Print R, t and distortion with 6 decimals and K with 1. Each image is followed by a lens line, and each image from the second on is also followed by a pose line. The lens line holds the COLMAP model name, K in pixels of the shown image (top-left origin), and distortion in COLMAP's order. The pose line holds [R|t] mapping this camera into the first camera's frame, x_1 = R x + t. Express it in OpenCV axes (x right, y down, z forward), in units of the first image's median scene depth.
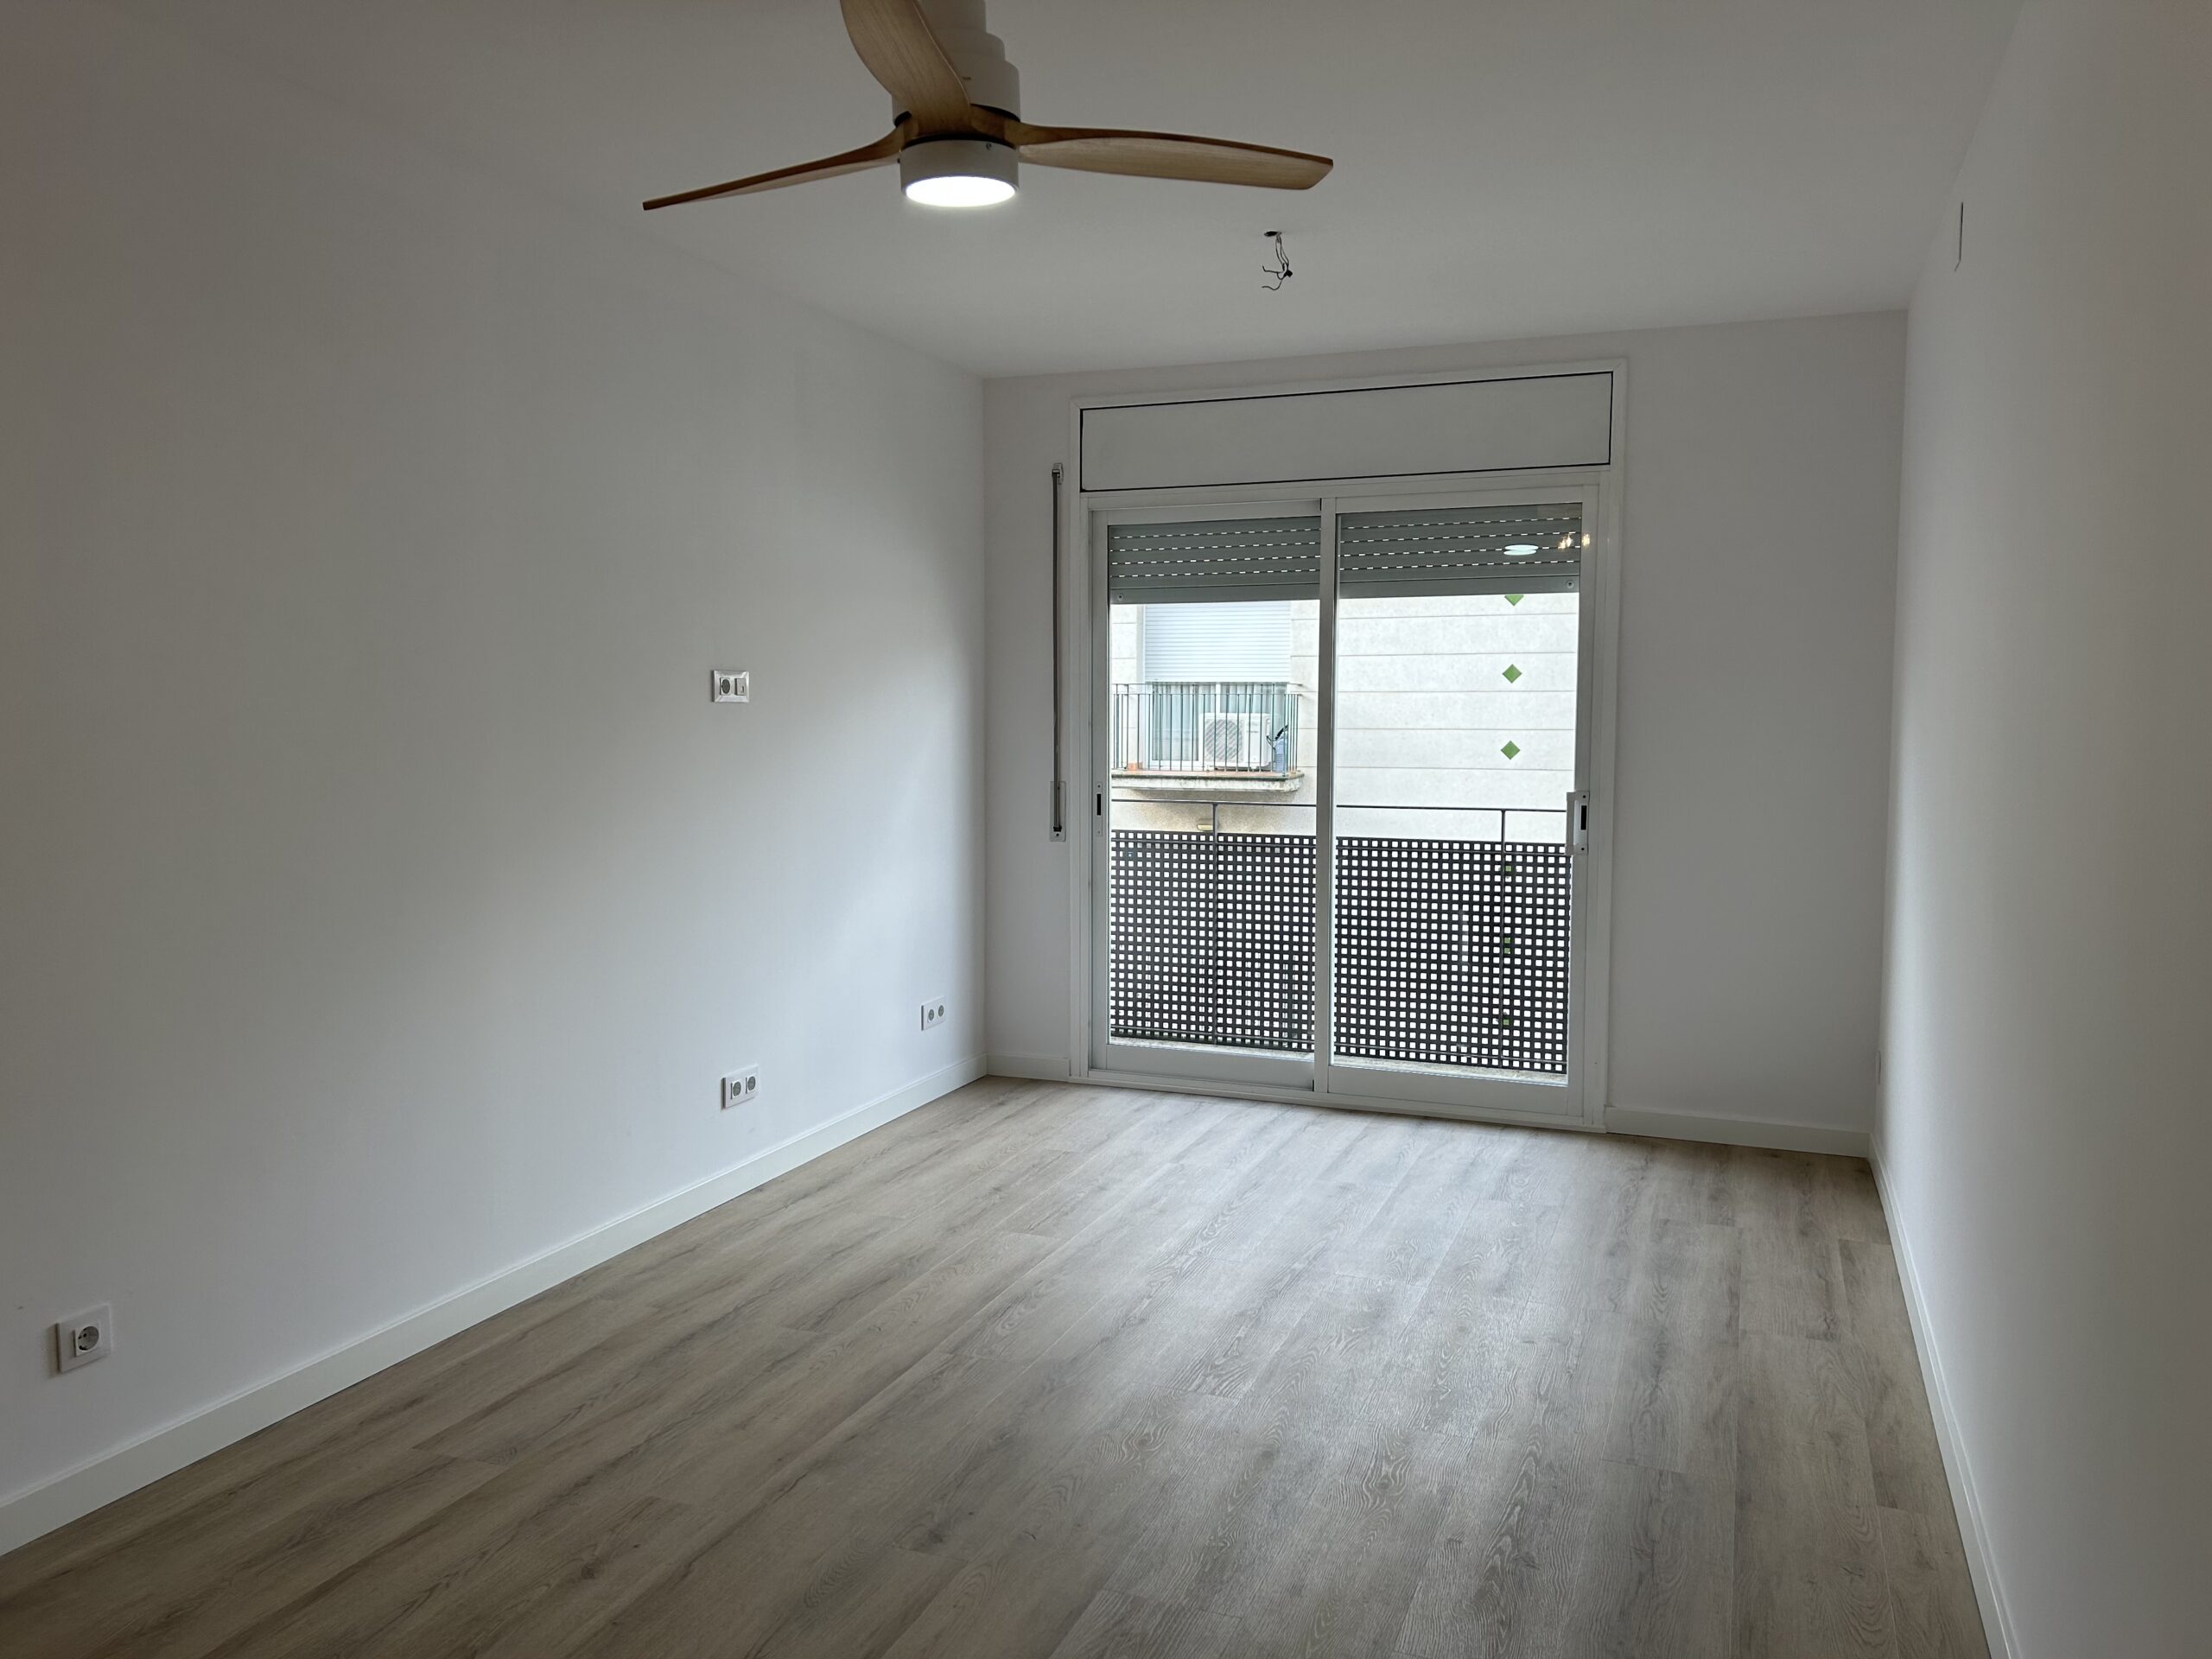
lens RADIAL K [[1657.8, 0, 1113.3], [0, 1657.8, 839.0], [0, 0, 1]] dist [0.004569, 0.000939]
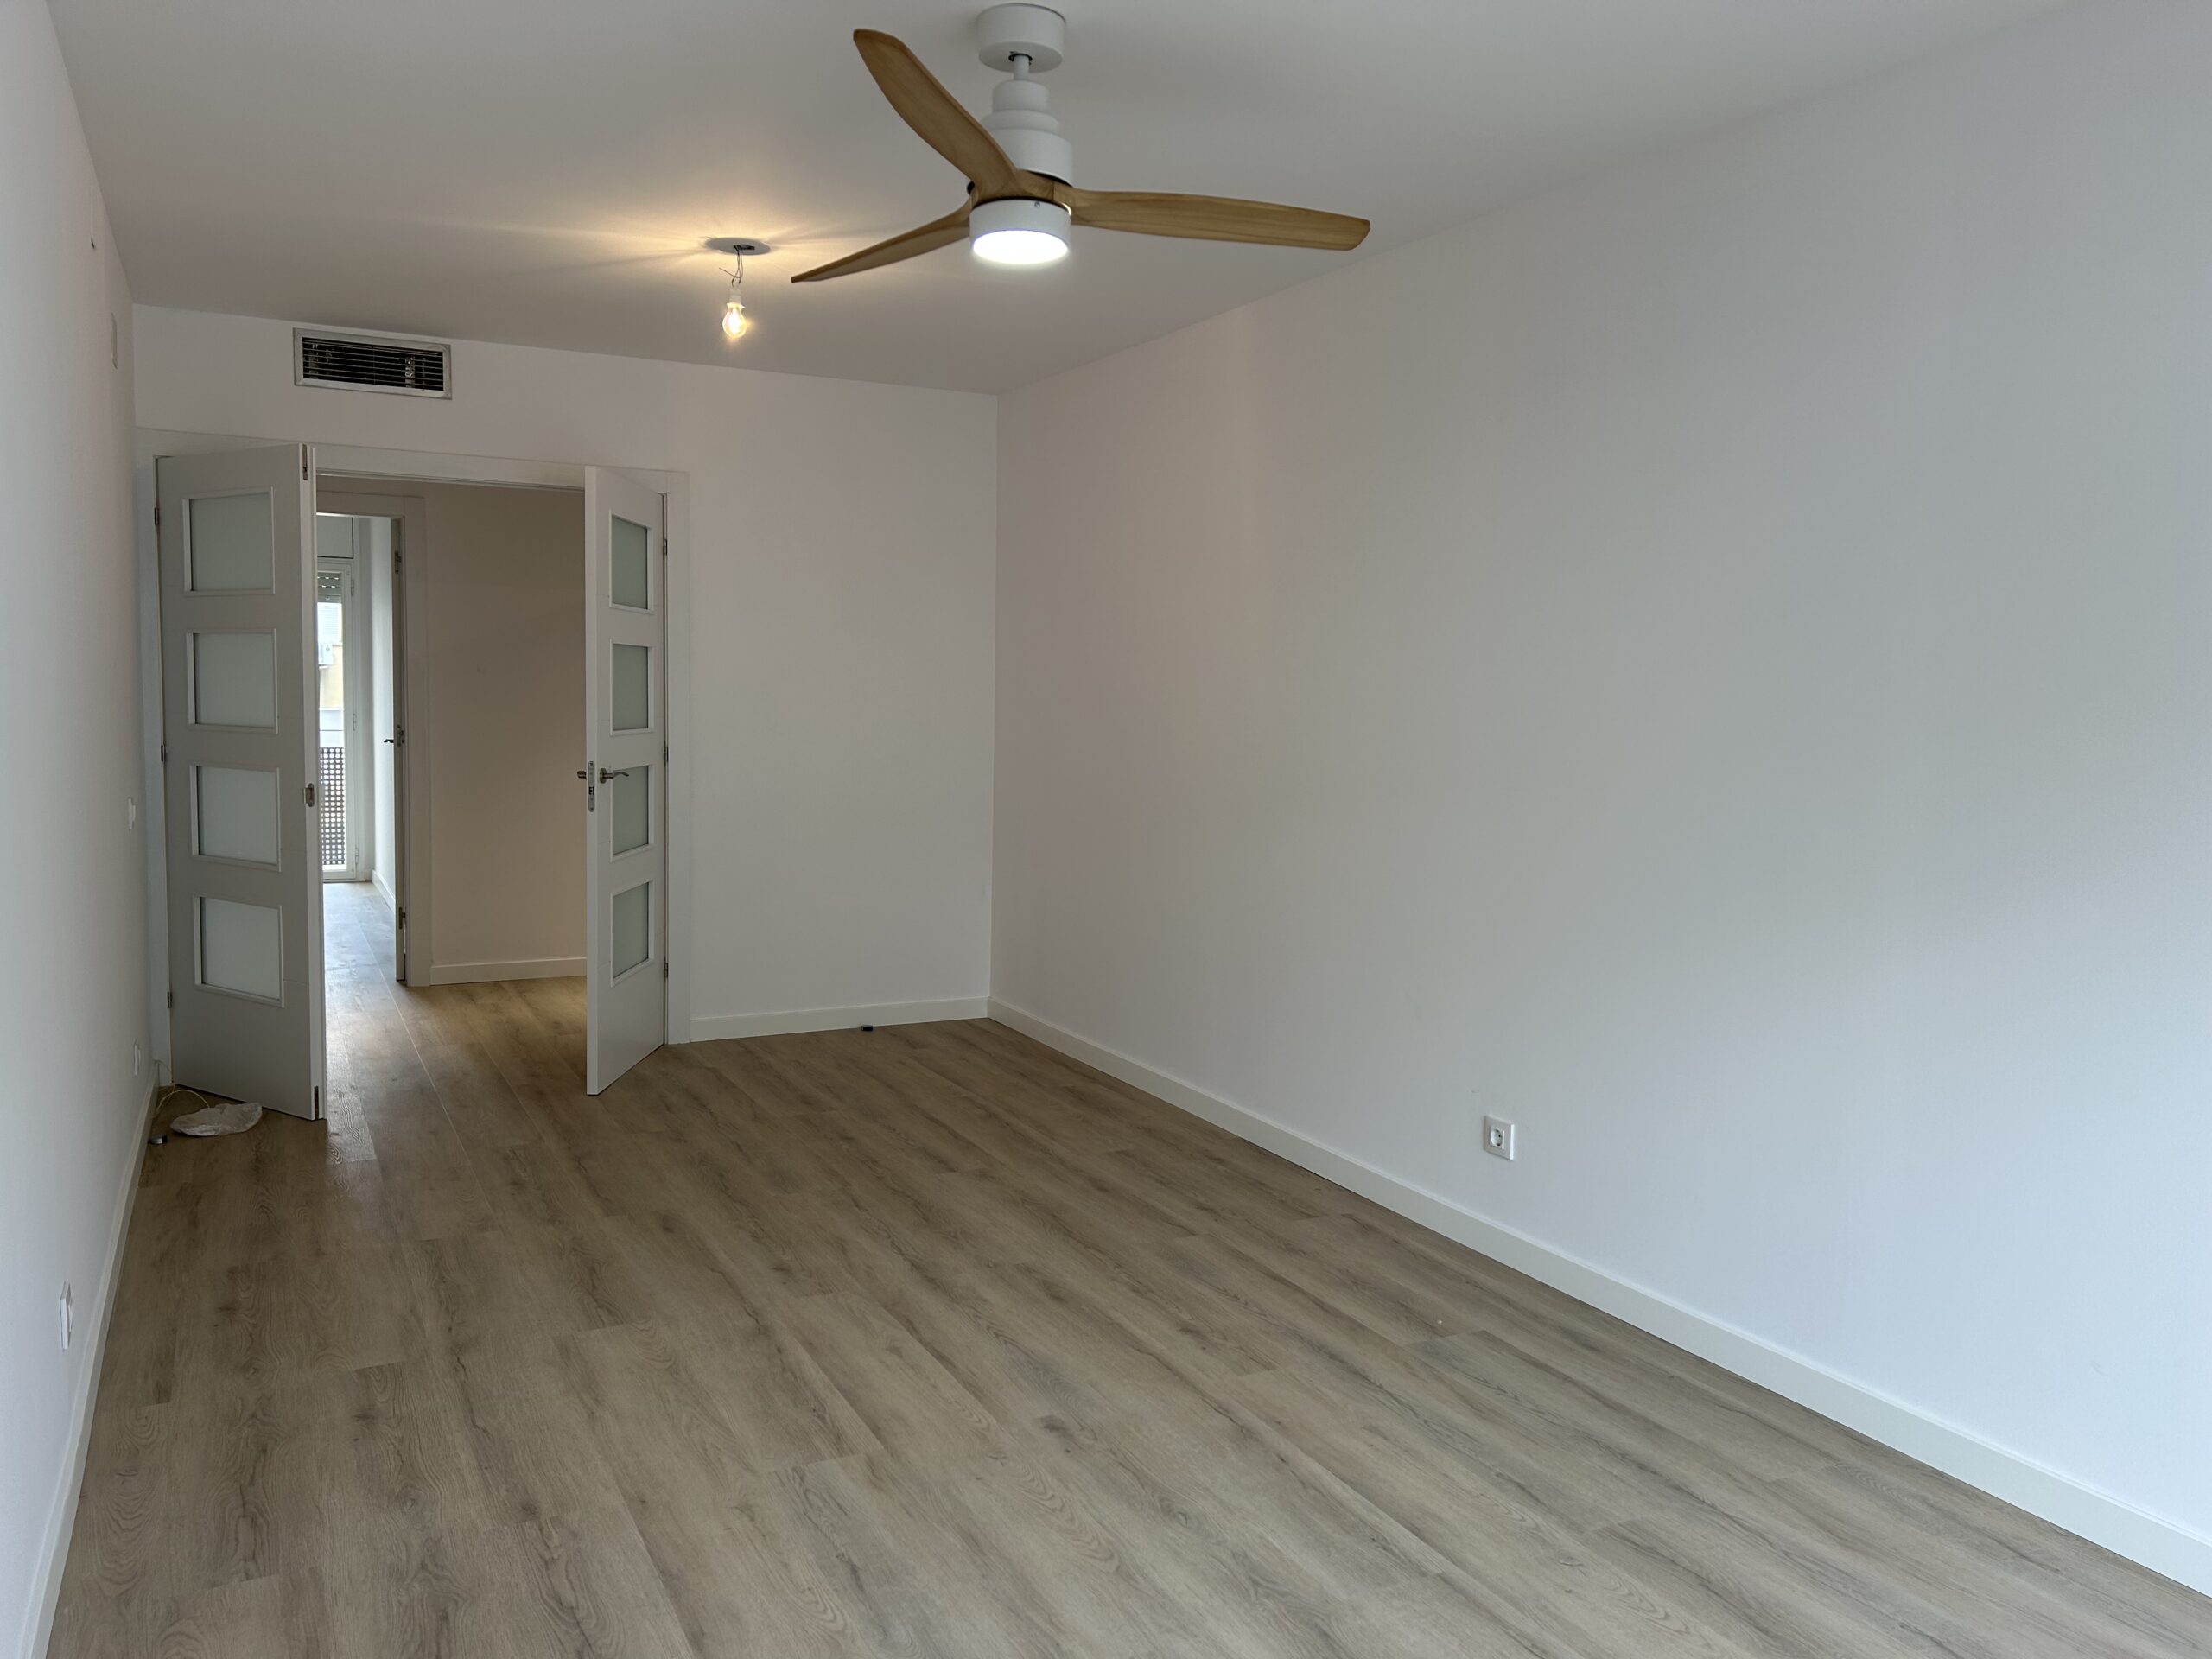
lens RADIAL K [[1657.8, 0, 1112.3], [0, 1657.8, 830.4], [0, 0, 1]] dist [0.004569, 0.000939]
pose [[-0.667775, 0.044298, -0.743044, 0.550483], [-0.085380, 0.987081, 0.135578, -0.107566], [0.739451, 0.153977, -0.655365, 1.371603]]
